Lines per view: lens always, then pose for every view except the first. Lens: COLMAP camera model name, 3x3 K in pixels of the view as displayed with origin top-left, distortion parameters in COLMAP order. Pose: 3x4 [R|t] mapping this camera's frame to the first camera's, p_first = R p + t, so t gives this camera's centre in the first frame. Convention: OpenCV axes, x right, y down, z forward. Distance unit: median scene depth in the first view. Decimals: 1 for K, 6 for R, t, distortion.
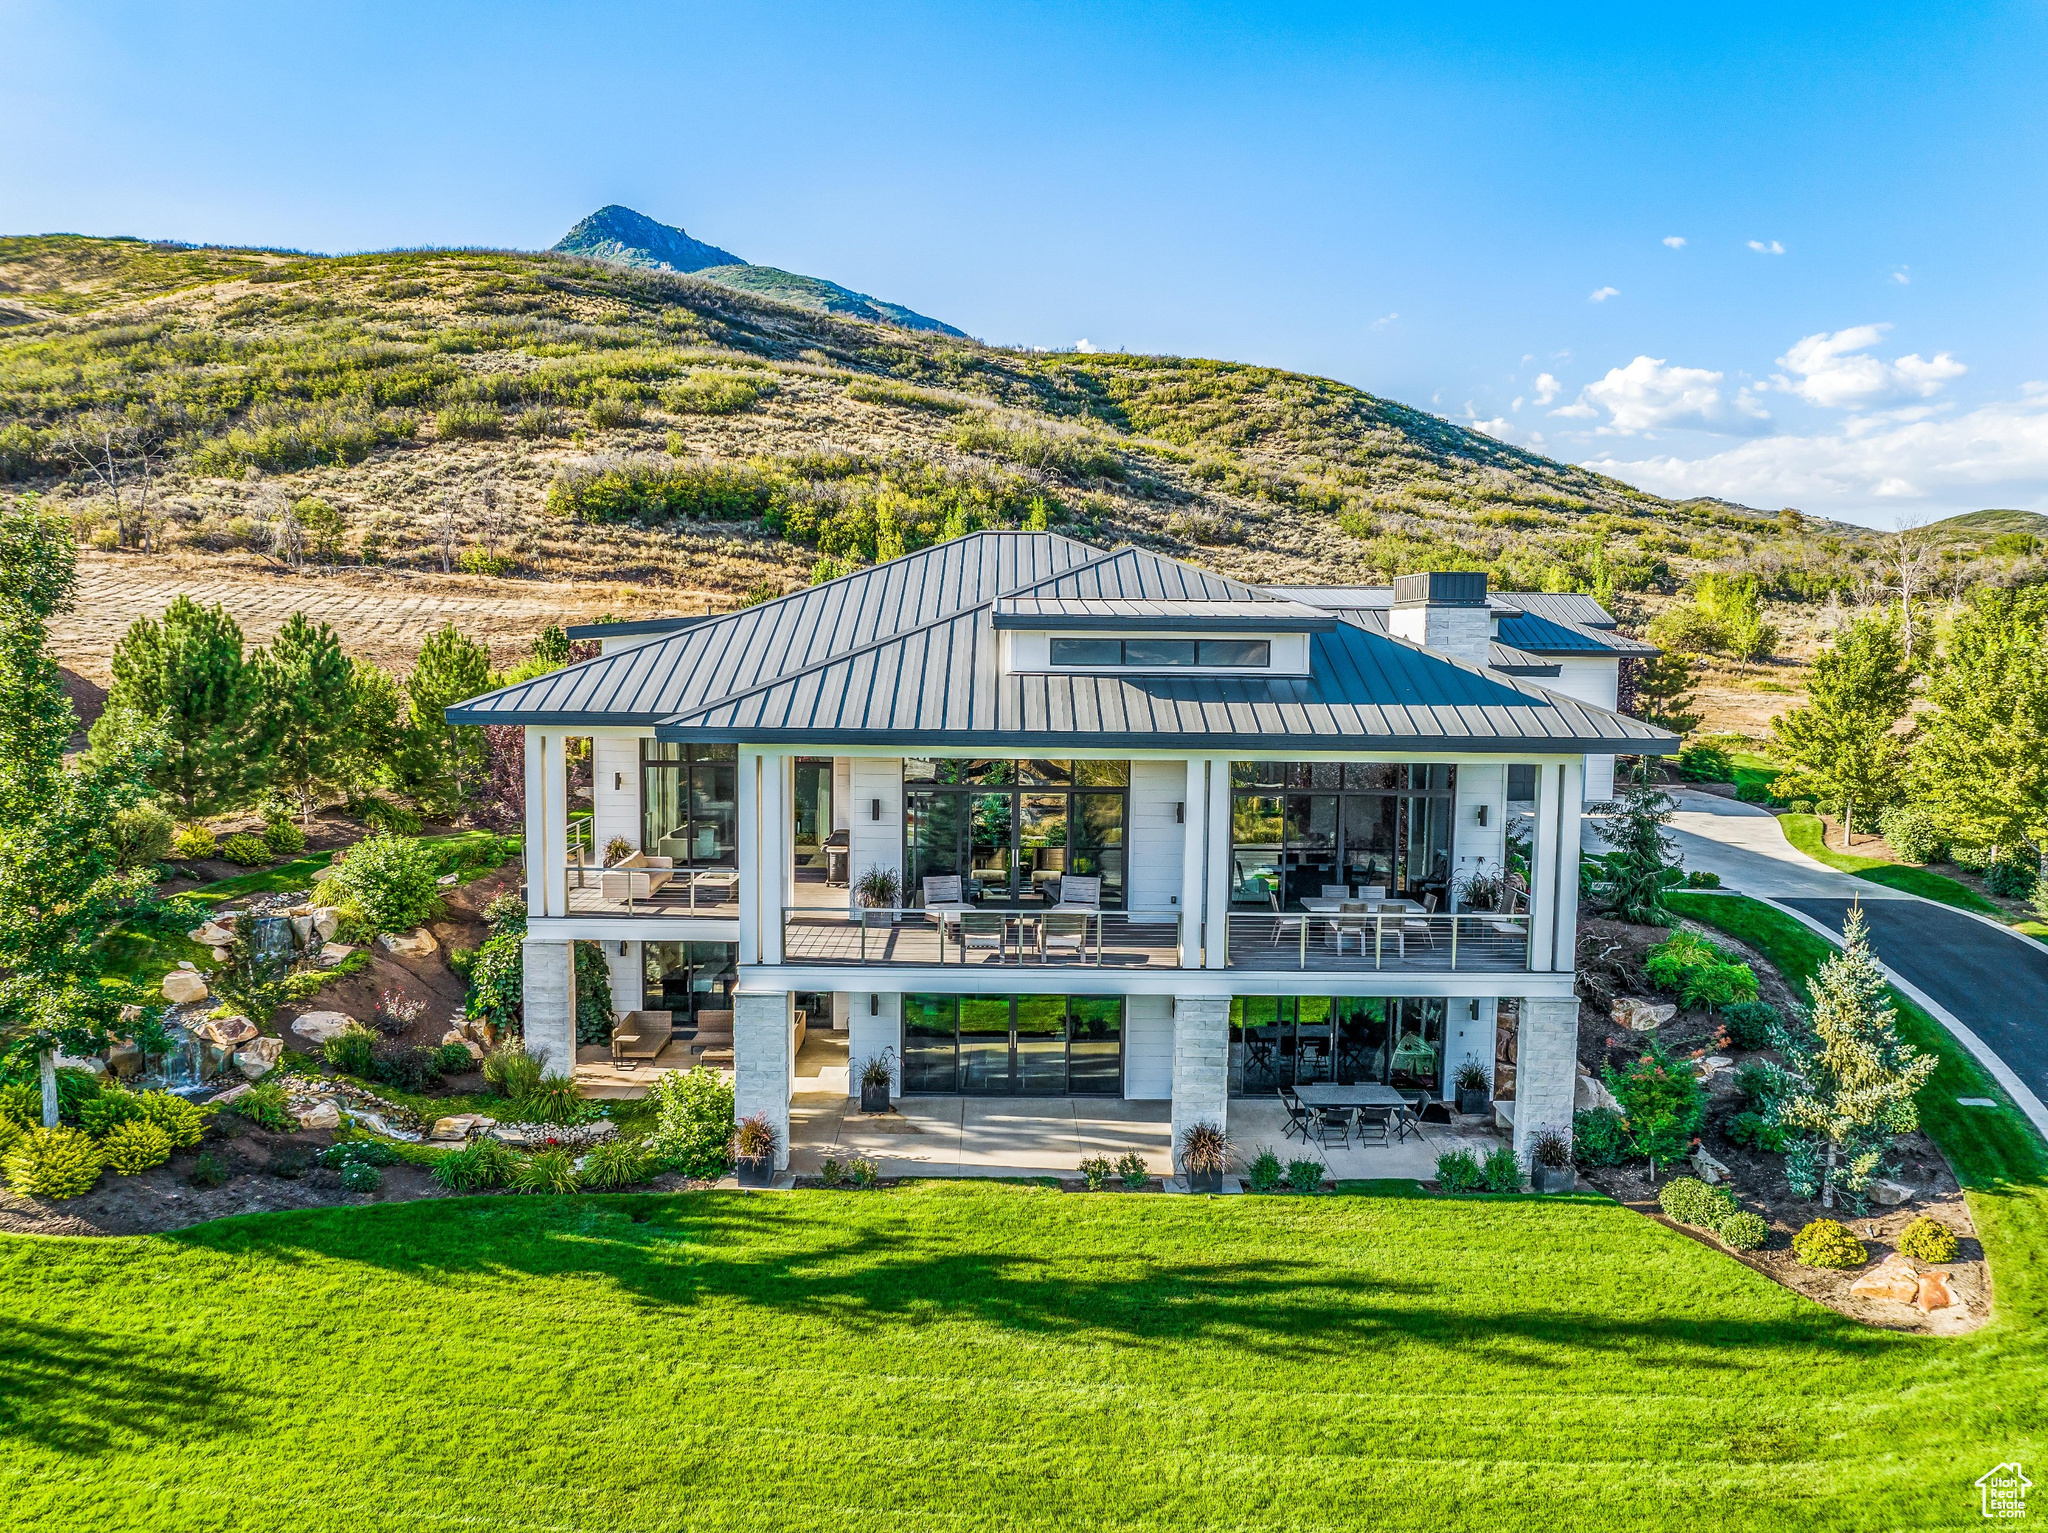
lens RADIAL K [[1429.2, 0, 1032.7], [0, 1429.2, 766.4], [0, 0, 1]] dist [-0.047346, 0.008069]
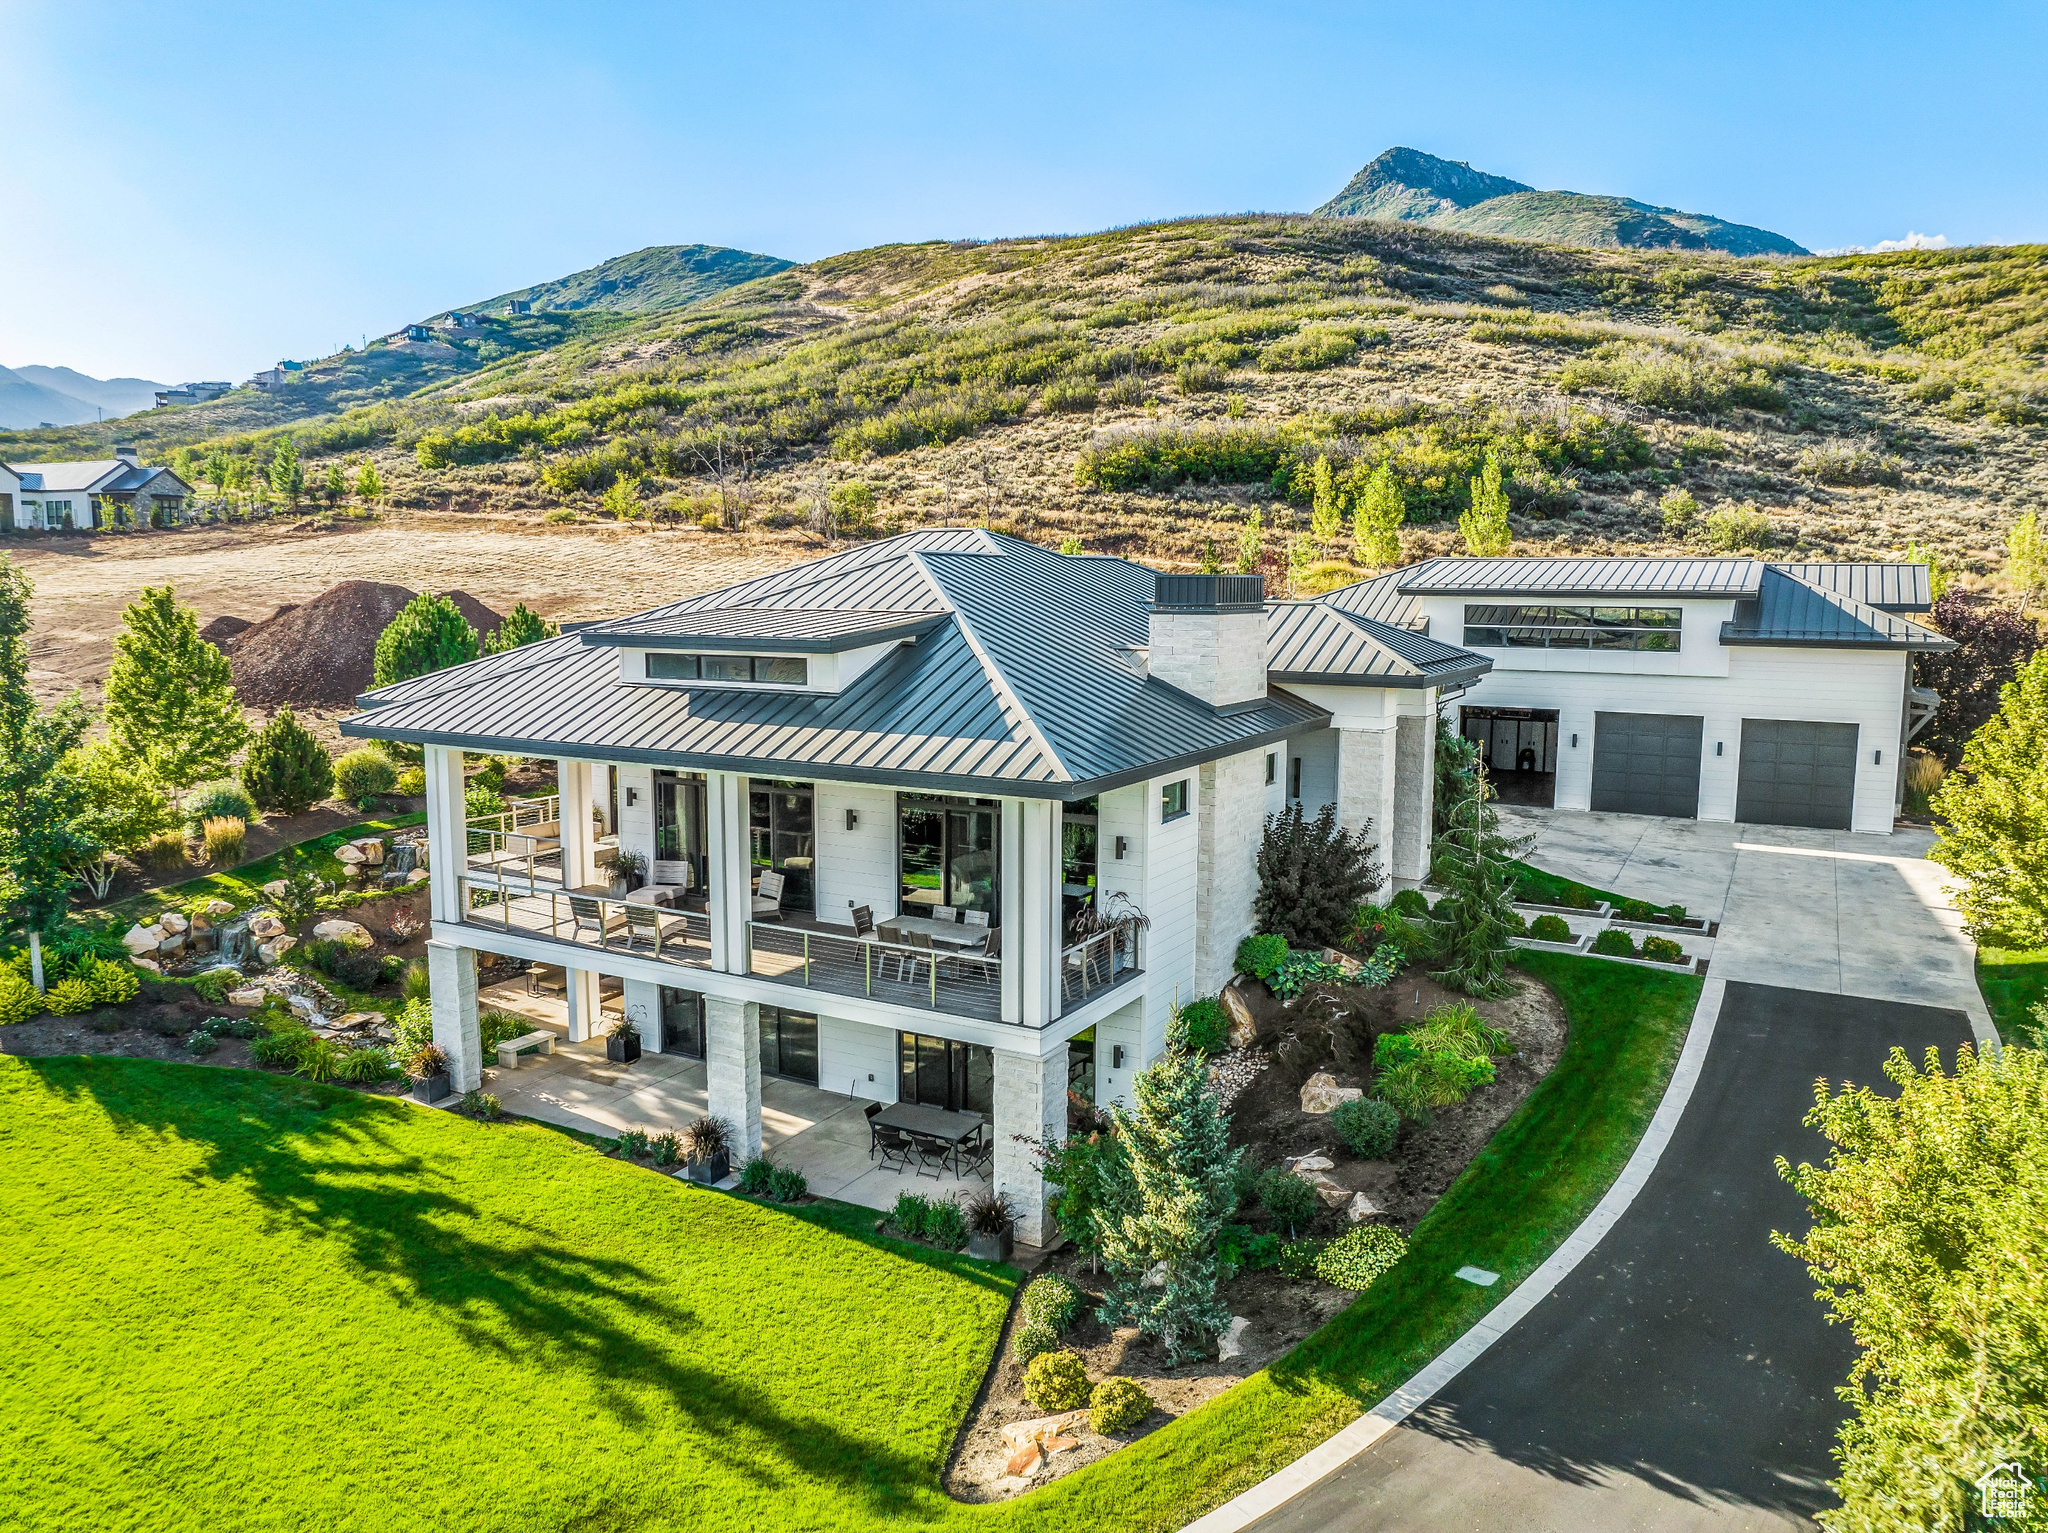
lens RADIAL K [[1429.2, 0, 1014.8], [0, 1429.2, 773.5], [0, 0, 1]] dist [-0.047346, 0.008069]
pose [[0.857509, 0.061299, -0.510805, 0.108330], [-0.039846, 0.997807, 0.052850, -0.009097], [0.512924, -0.024966, 0.858071, 0.030775]]
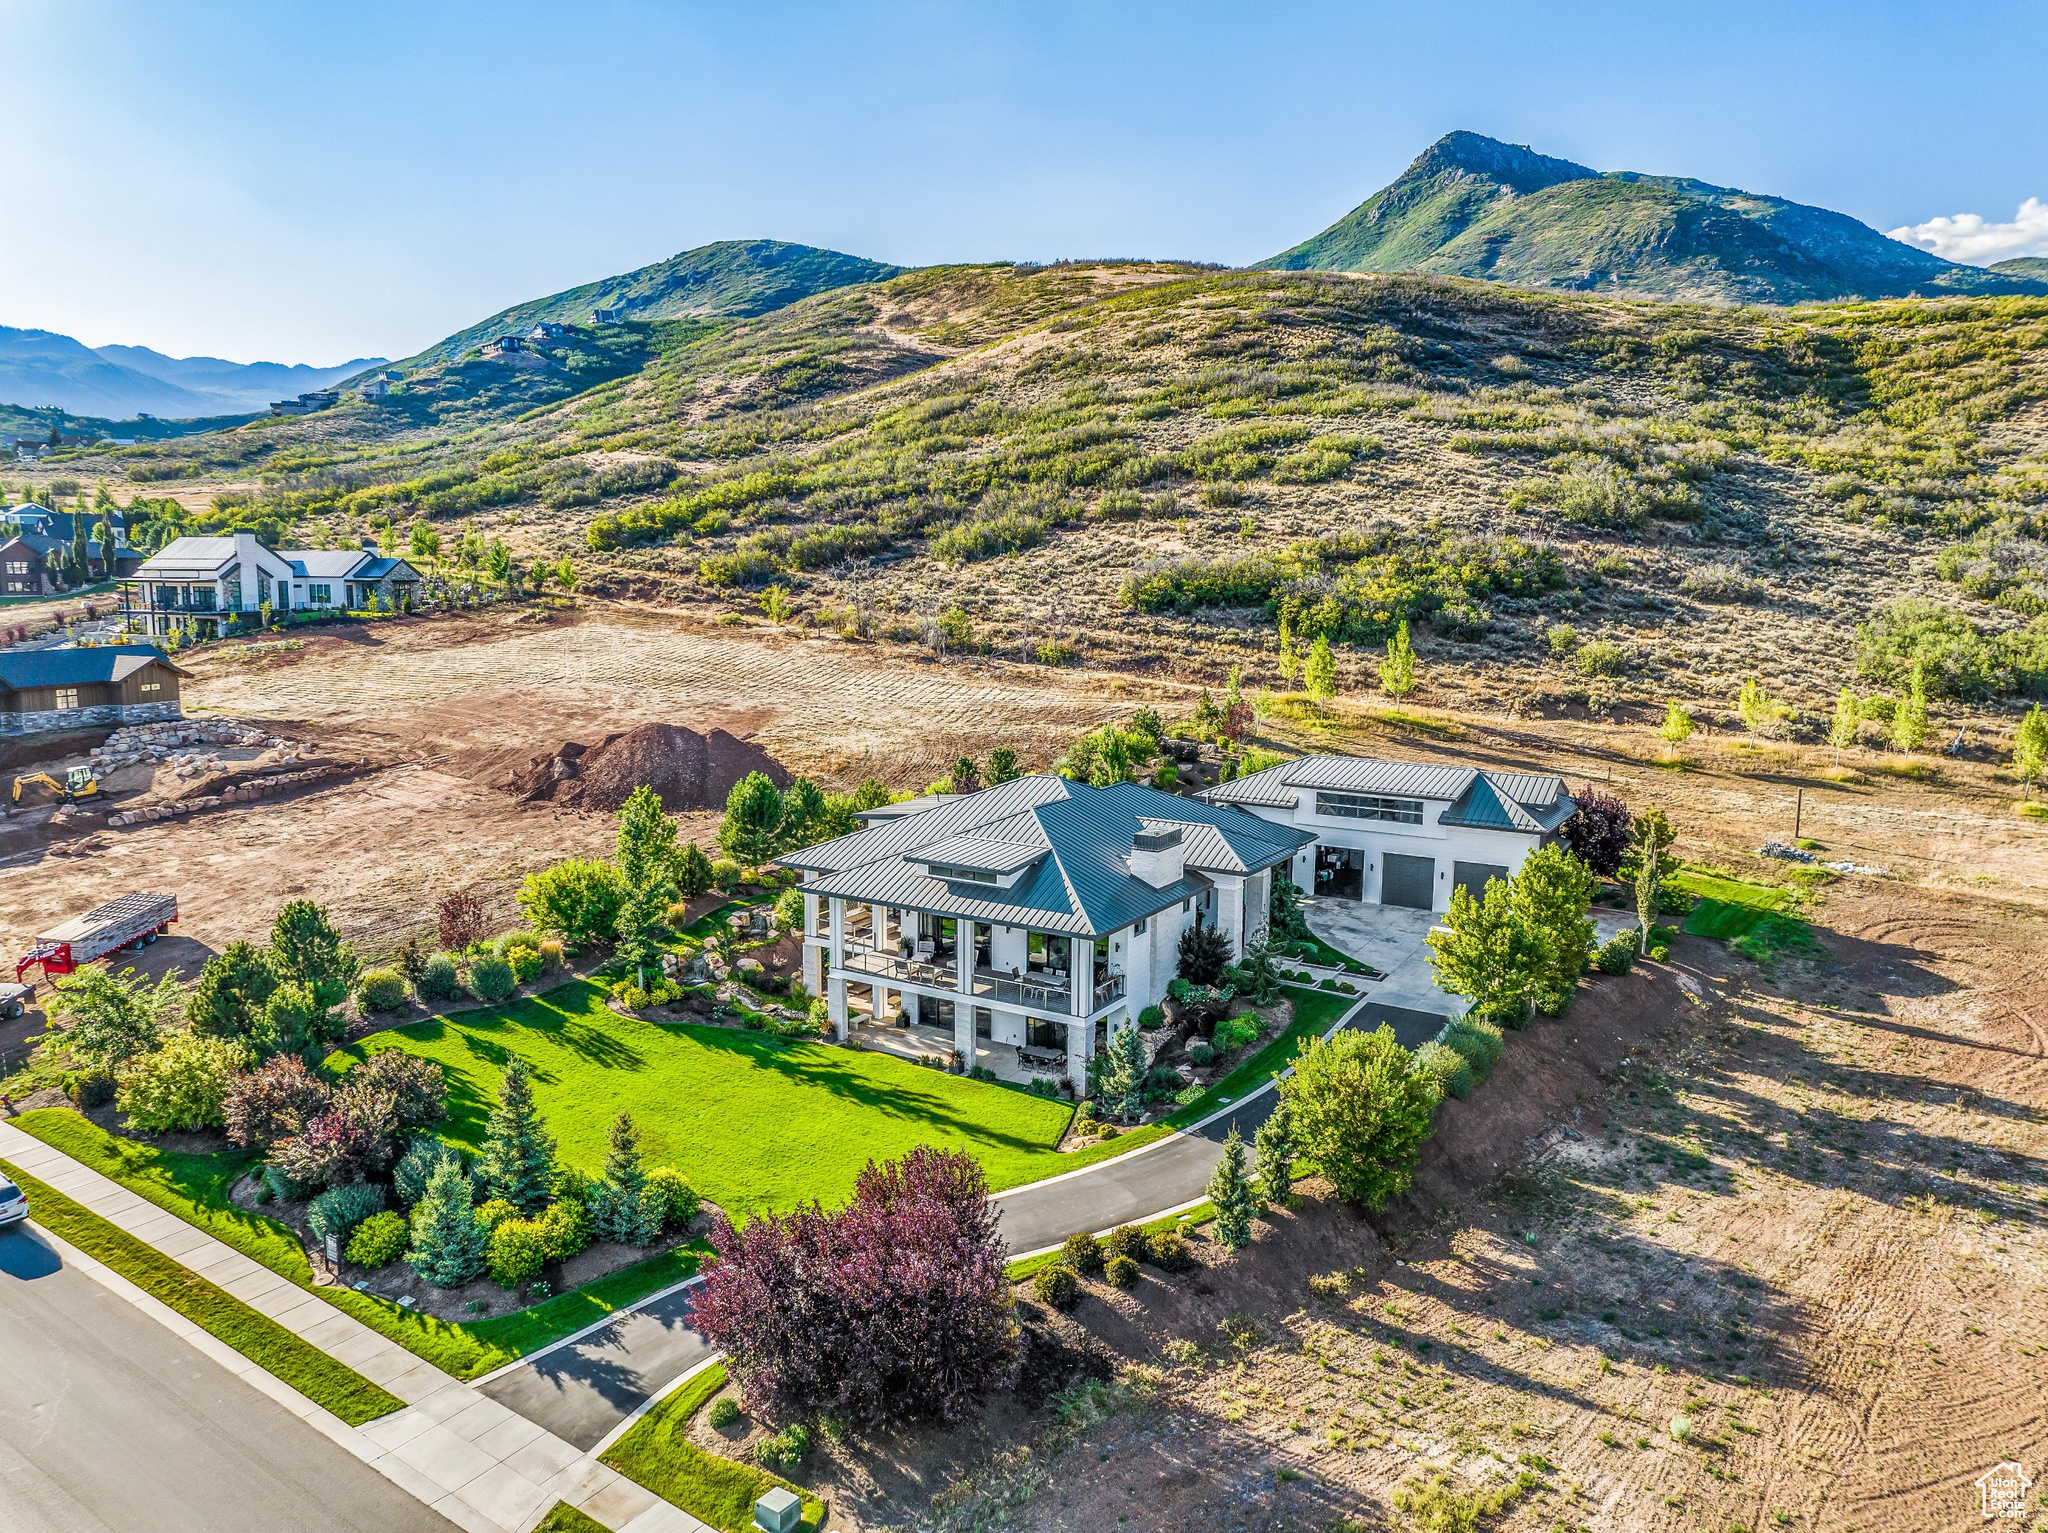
lens RADIAL K [[1429.2, 0, 1007.7], [0, 1429.2, 765.5], [0, 0, 1]] dist [-0.047346, 0.008069]
pose [[0.833947, 0.073880, -0.546877, 0.215321], [-0.045601, 0.996834, 0.065128, -0.062094], [0.549958, -0.029375, 0.834676, -0.156010]]
